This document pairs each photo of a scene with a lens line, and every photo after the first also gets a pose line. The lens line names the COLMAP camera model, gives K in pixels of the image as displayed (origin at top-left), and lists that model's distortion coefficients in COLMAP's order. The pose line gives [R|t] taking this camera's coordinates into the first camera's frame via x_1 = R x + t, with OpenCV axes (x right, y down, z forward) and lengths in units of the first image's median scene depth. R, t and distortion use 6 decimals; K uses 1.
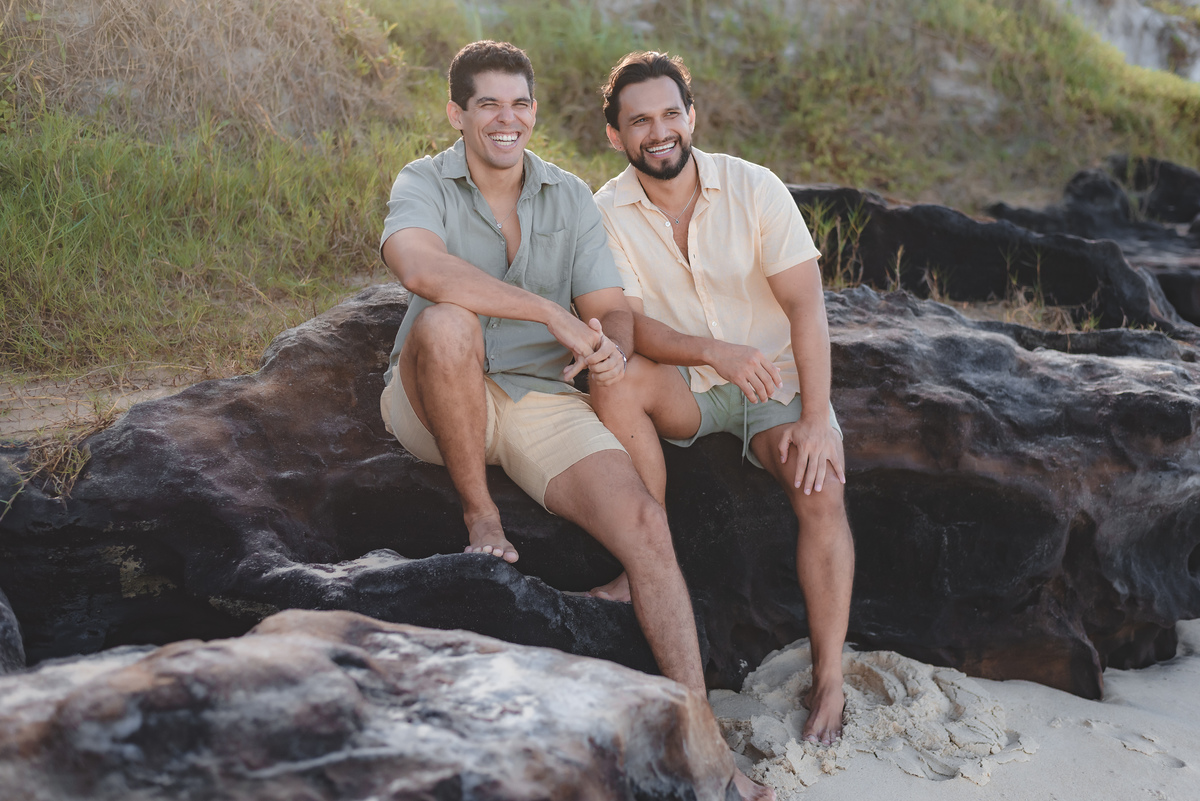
lens RADIAL K [[1741.0, 0, 600.0], [0, 1741.0, 400.5], [0, 0, 1]] dist [0.011813, 0.037656]
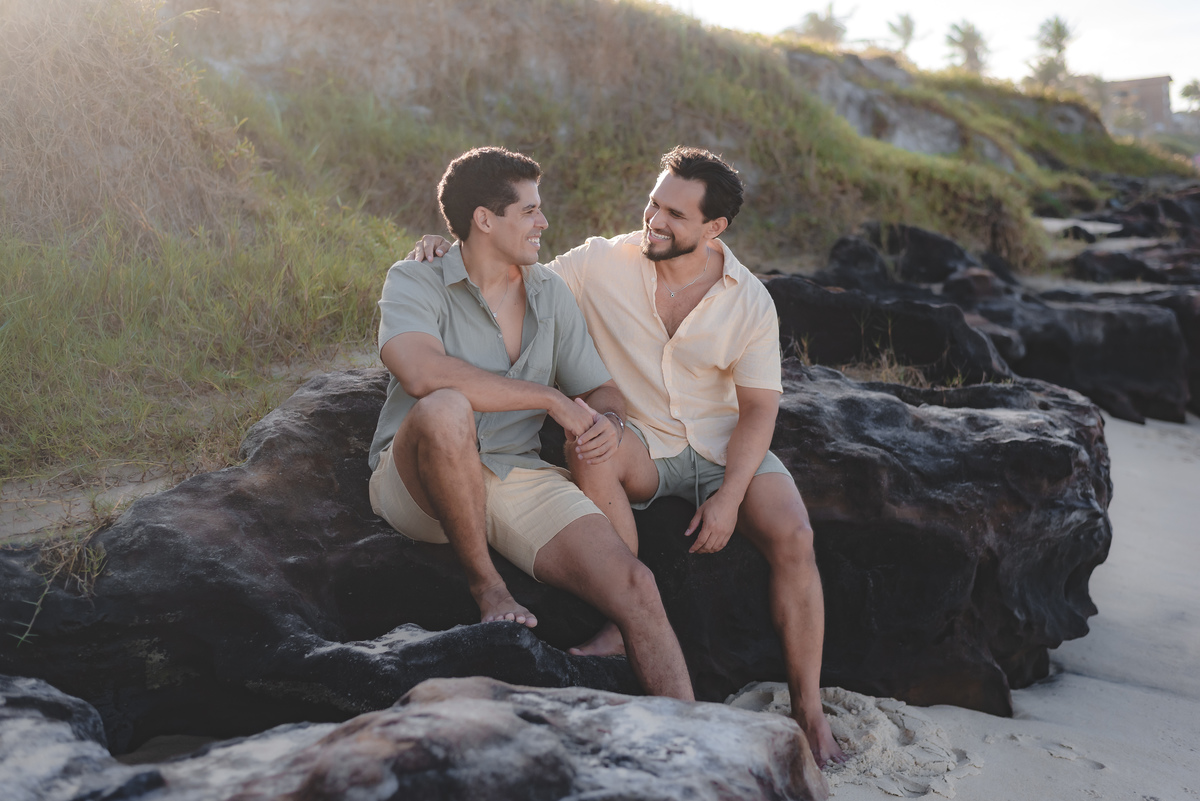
lens RADIAL K [[1741.0, 0, 600.0], [0, 1741.0, 400.5], [0, 0, 1]] dist [0.011813, 0.037656]
pose [[0.982015, -0.047137, 0.182823, -0.169256], [0.054334, 0.997925, -0.034556, -0.006121], [-0.180815, 0.043868, 0.982538, -0.058026]]
